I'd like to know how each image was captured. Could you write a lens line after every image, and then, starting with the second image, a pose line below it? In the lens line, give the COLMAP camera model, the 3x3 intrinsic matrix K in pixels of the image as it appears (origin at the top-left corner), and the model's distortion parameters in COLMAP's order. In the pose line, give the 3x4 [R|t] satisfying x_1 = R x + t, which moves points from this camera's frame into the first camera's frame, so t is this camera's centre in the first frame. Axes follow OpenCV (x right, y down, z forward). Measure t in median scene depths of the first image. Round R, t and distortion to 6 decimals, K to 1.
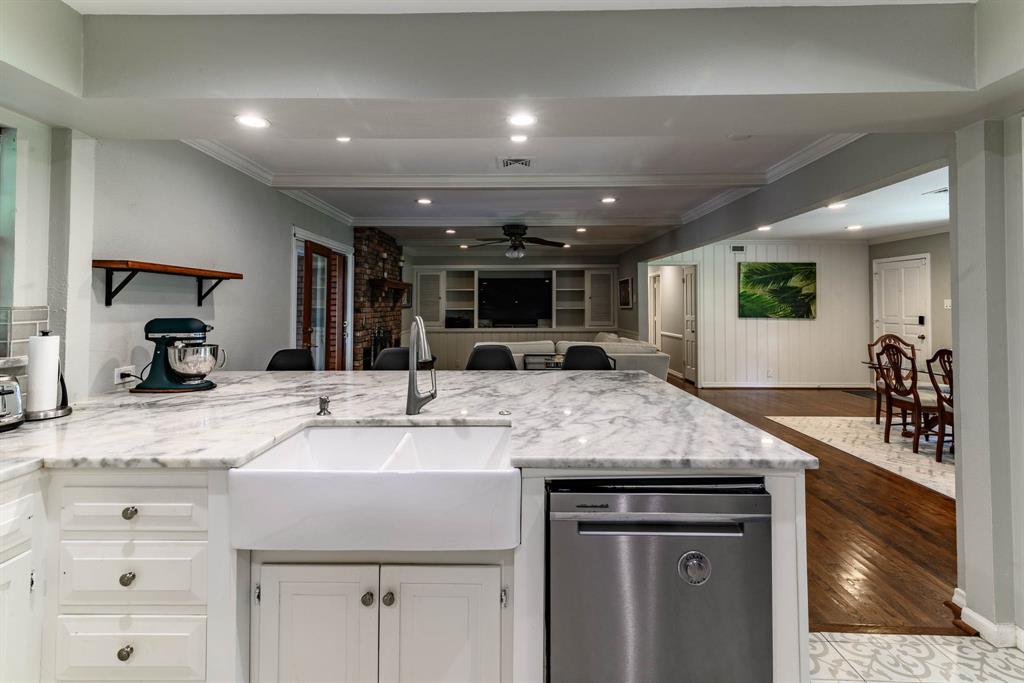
lens RADIAL K [[476.0, 0, 509.7], [0, 476.0, 295.4], [0, 0, 1]] dist [0.003347, 0.000147]
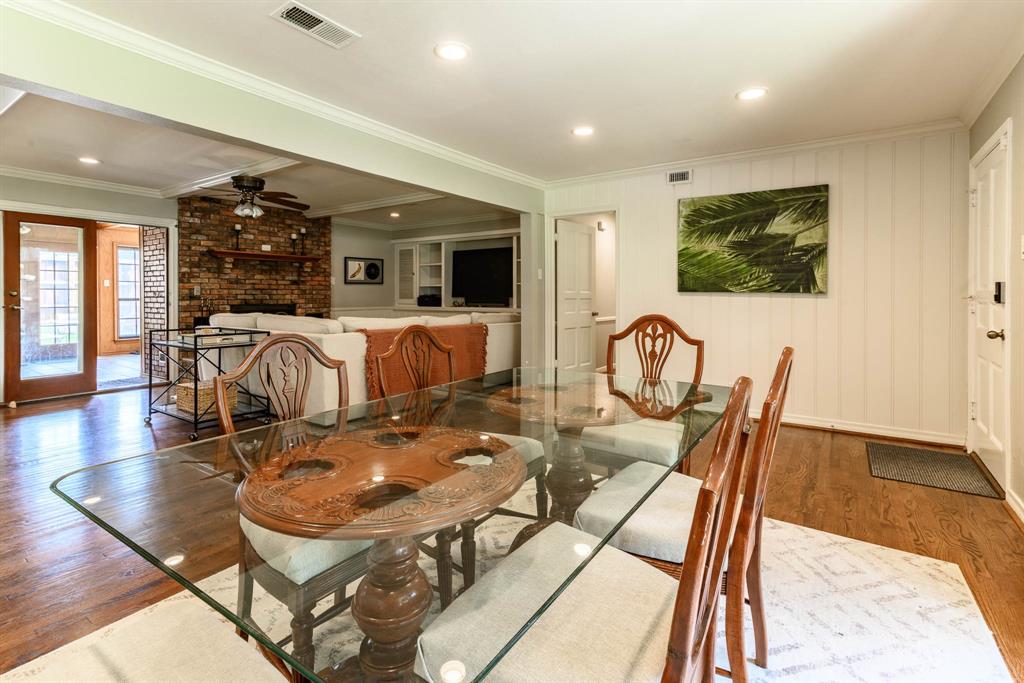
lens RADIAL K [[481.1, 0, 528.9], [0, 481.1, 298.1], [0, 0, 1]] dist [0.003642, 0.000245]
pose [[0.837747, 0.006106, -0.546024, 0.878667], [0.008645, 0.999664, 0.024443, 0.050226], [0.545989, -0.025197, 0.837413, 0.526955]]
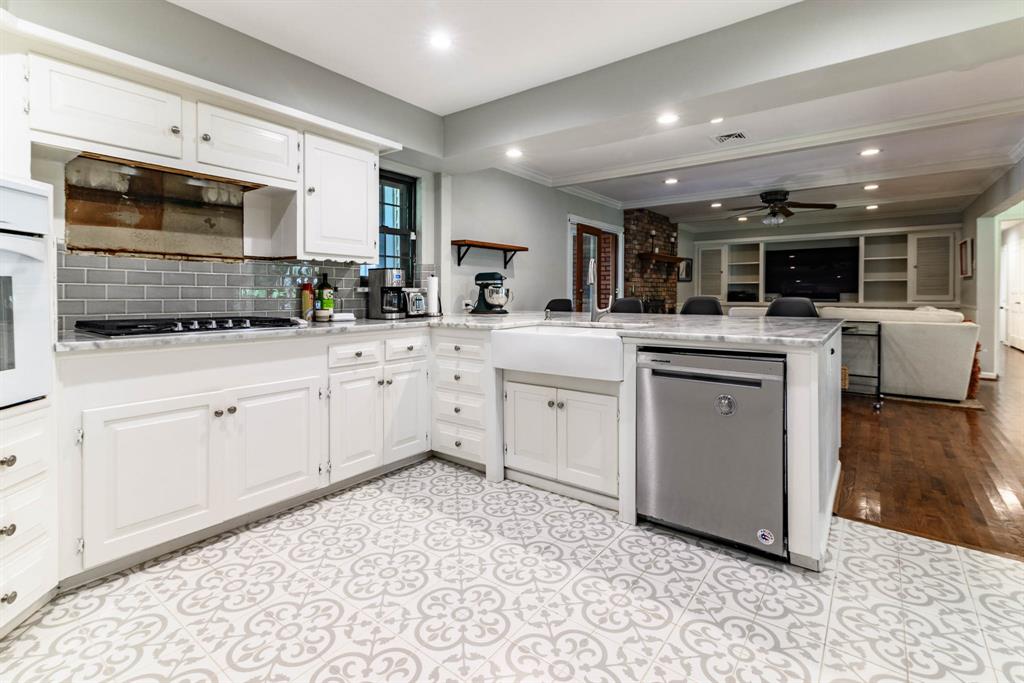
lens RADIAL K [[476.0, 0, 509.7], [0, 476.0, 295.4], [0, 0, 1]] dist [0.003347, 0.000147]
pose [[0.799254, 0.003538, -0.600982, 0.163526], [0.014503, 0.999578, 0.025172, 0.036408], [0.600818, -0.028835, 0.798866, -0.137595]]
